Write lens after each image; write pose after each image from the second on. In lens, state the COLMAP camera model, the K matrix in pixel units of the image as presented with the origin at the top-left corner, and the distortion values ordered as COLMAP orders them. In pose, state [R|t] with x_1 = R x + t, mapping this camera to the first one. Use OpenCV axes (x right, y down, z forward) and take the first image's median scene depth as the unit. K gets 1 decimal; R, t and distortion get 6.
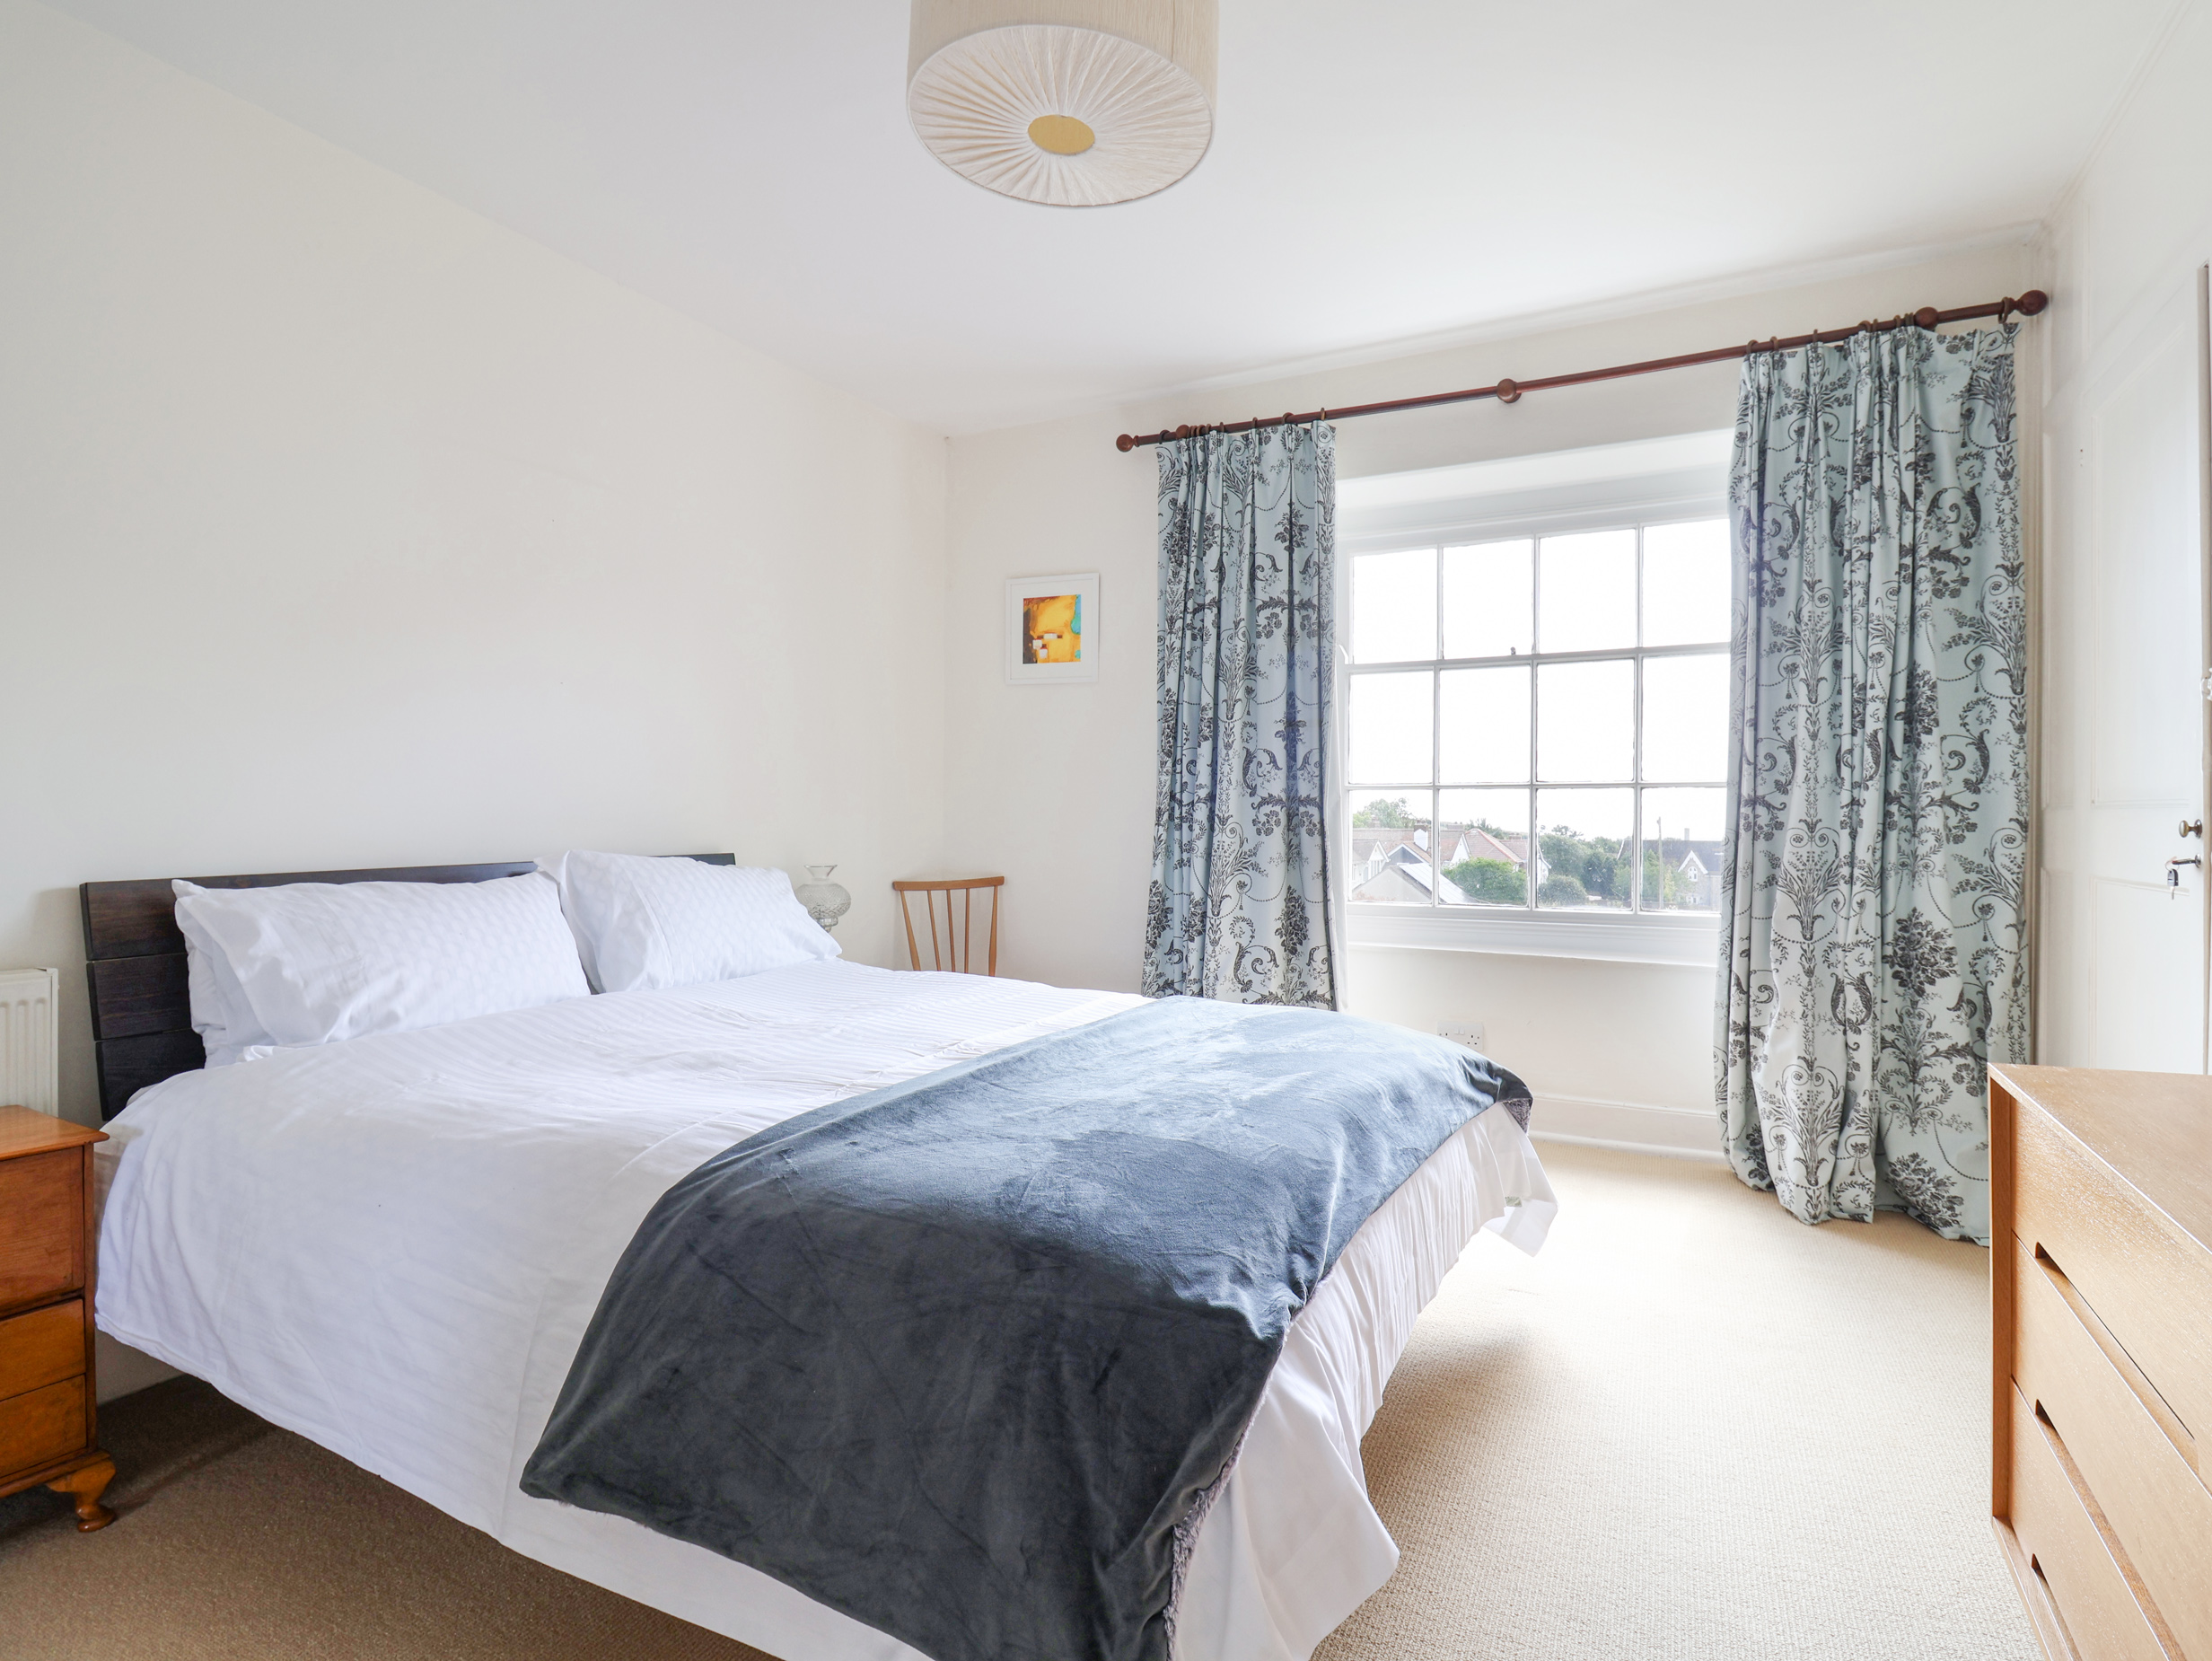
lens RADIAL K [[1132.7, 0, 1115.1], [0, 1132.7, 825.2], [0, 0, 1]] dist [-0.044951, -0.000367]
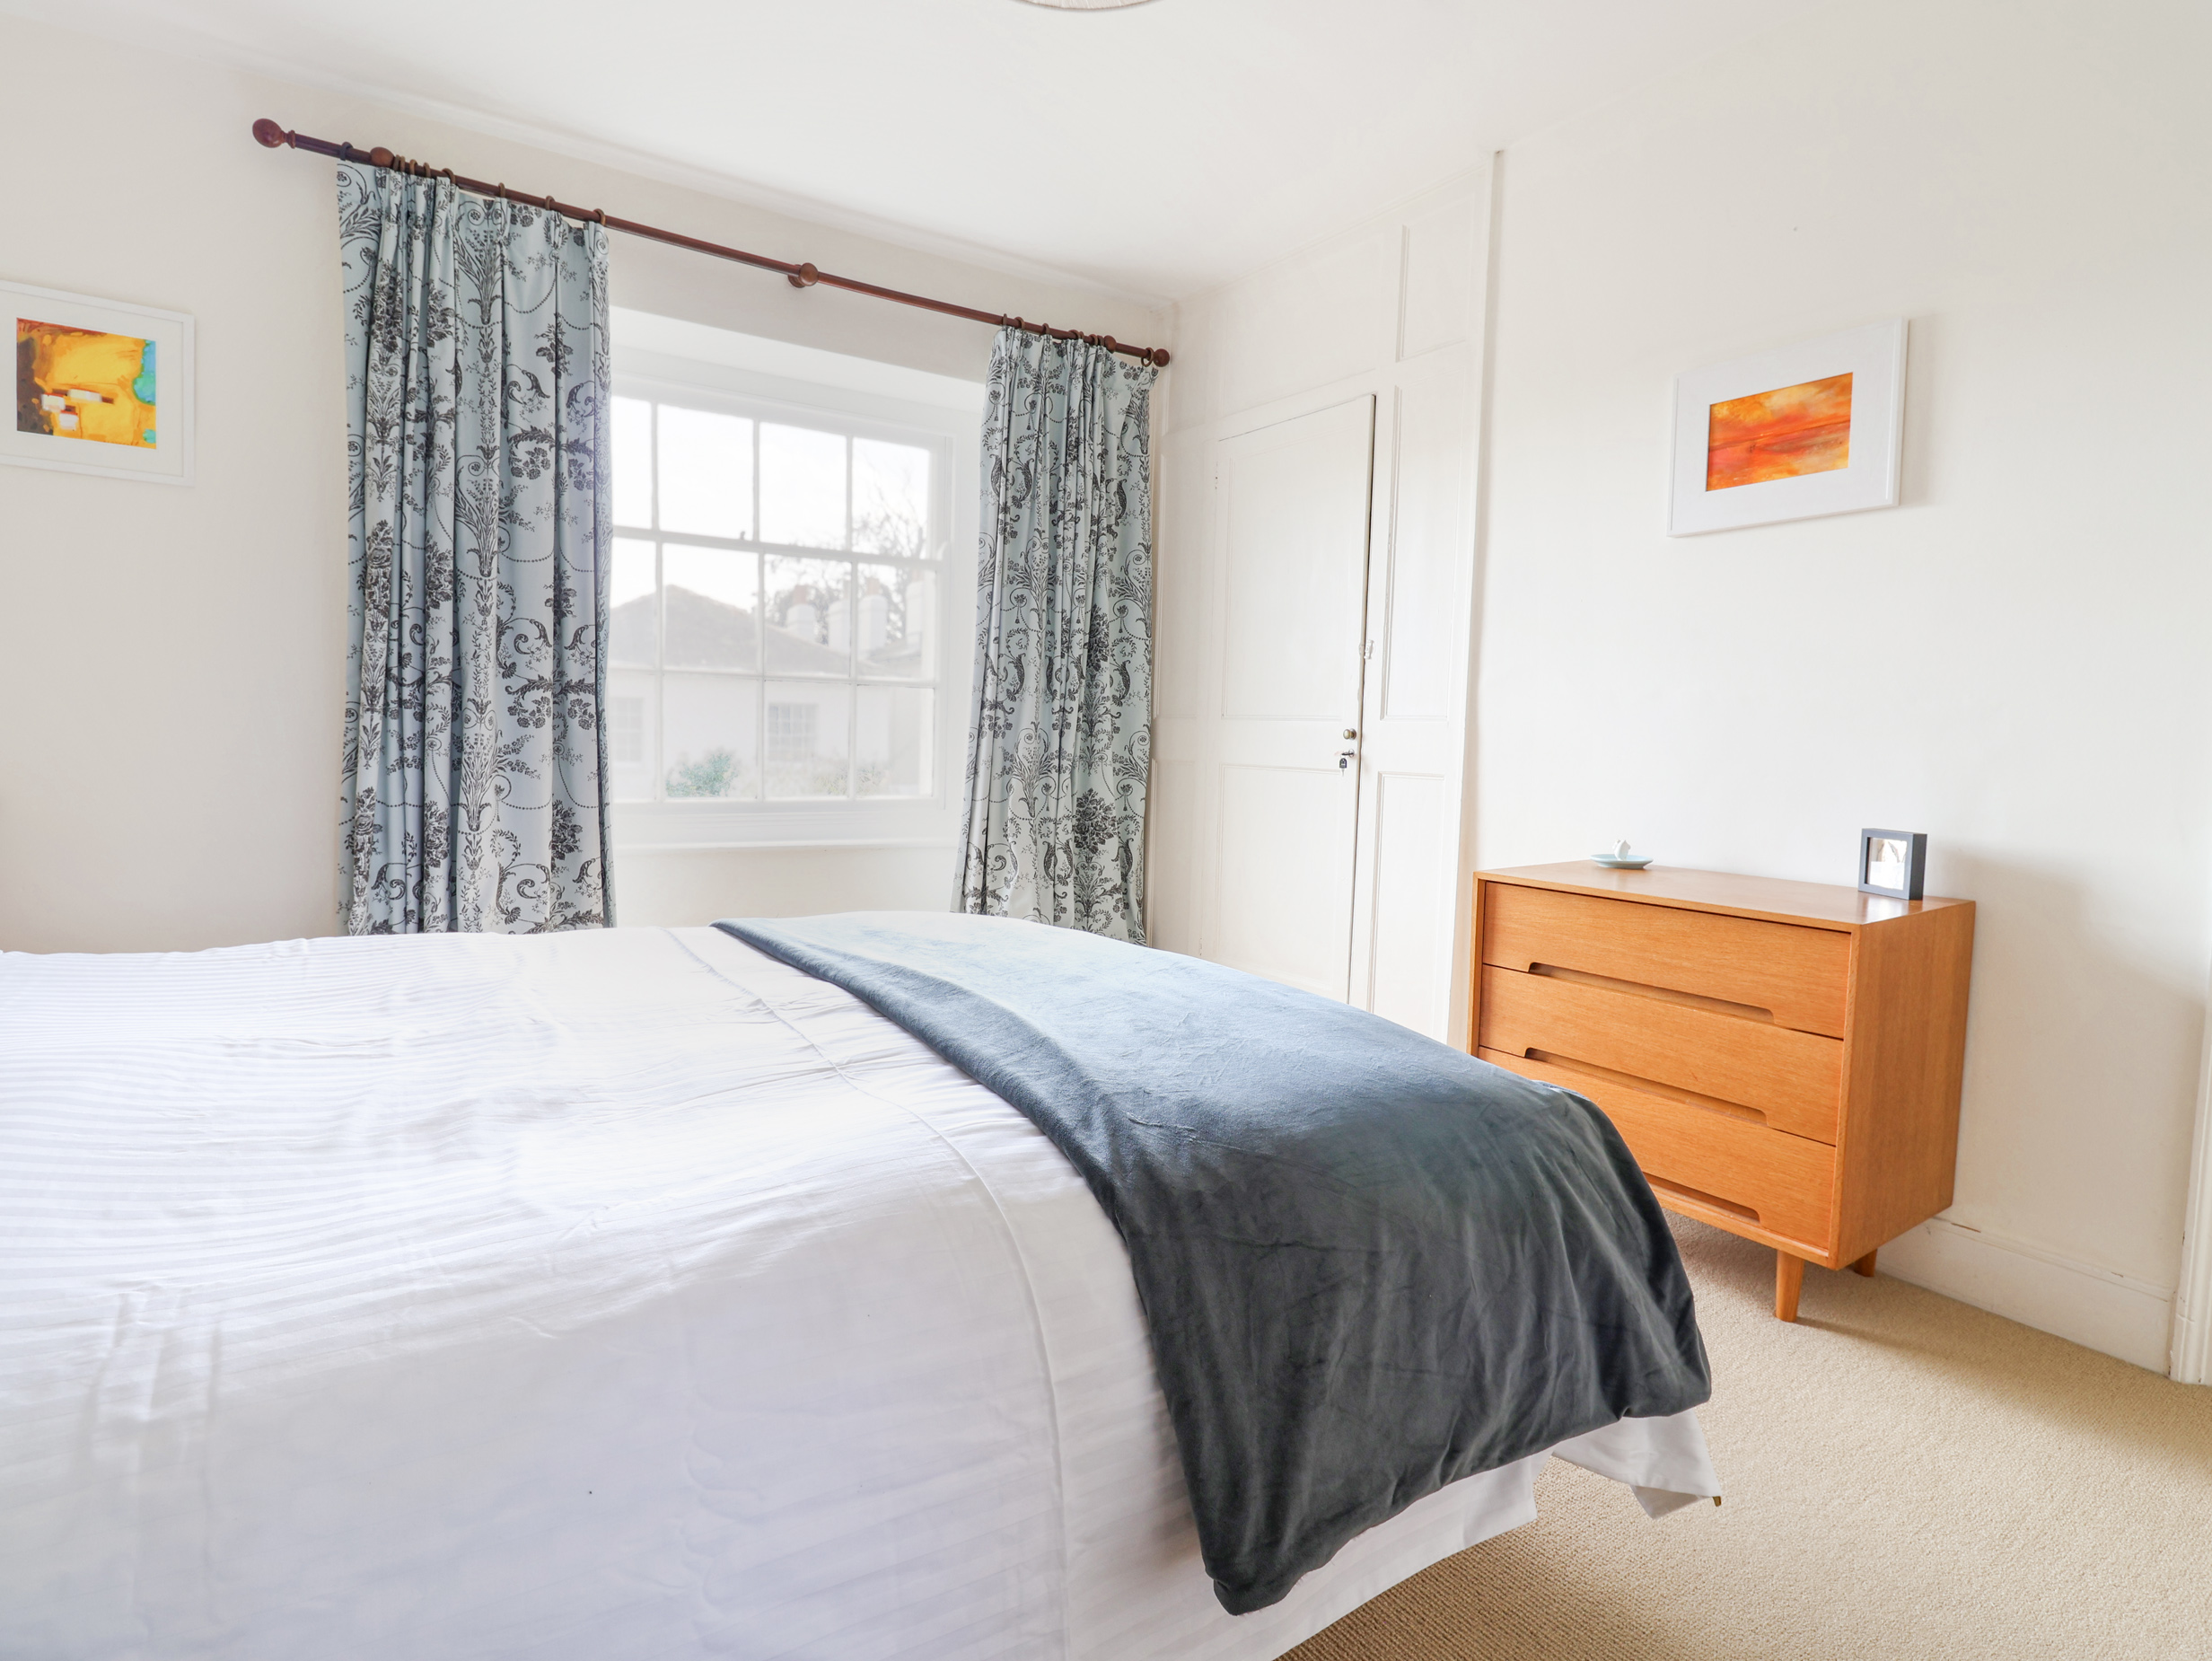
lens RADIAL K [[1132.7, 0, 1115.1], [0, 1132.7, 825.2], [0, 0, 1]] dist [-0.044951, -0.000367]
pose [[0.457398, -0.065697, 0.886832, -0.415649], [-0.027630, 0.995736, 0.088016, -0.003337], [-0.888833, -0.064762, 0.453633, 0.282769]]
